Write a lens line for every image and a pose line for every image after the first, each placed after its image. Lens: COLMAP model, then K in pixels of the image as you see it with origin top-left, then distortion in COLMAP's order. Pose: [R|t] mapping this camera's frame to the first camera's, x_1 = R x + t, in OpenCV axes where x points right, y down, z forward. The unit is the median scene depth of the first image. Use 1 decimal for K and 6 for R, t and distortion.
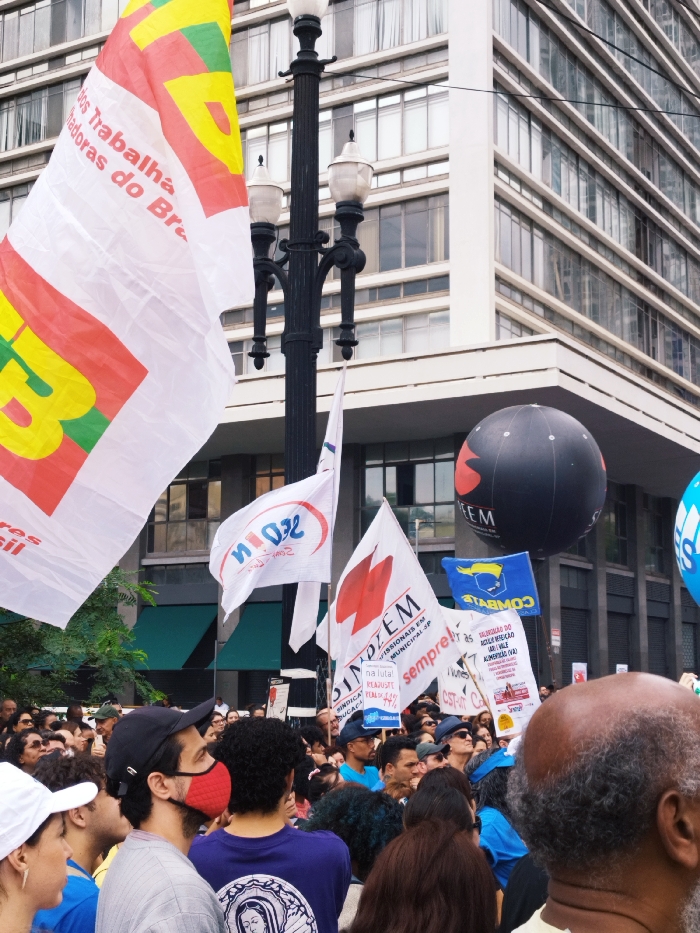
lens RADIAL K [[1321.4, 0, 350.0], [0, 1321.4, 466.5], [0, 0, 1]] dist [0.053826, -0.067402]
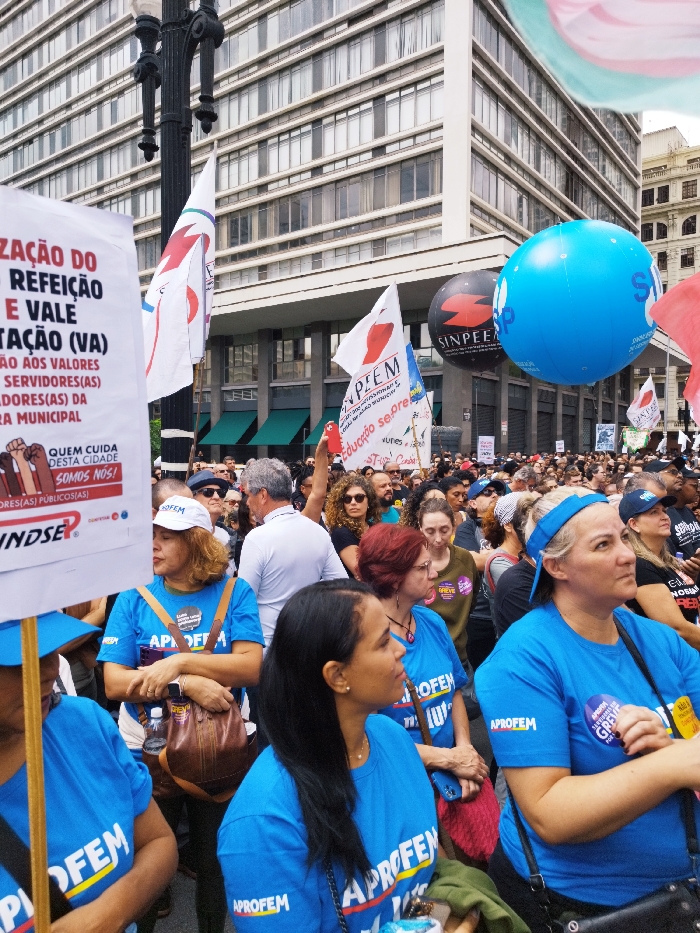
lens RADIAL K [[663.7, 0, 343.0], [0, 663.7, 466.5], [0, 0, 1]] dist [0.004988, -0.003956]
pose [[0.993386, 0.004759, -0.114728, 0.046828], [0.015925, 0.983775, 0.178698, 0.024049], [0.113717, -0.179343, 0.977192, 0.129496]]
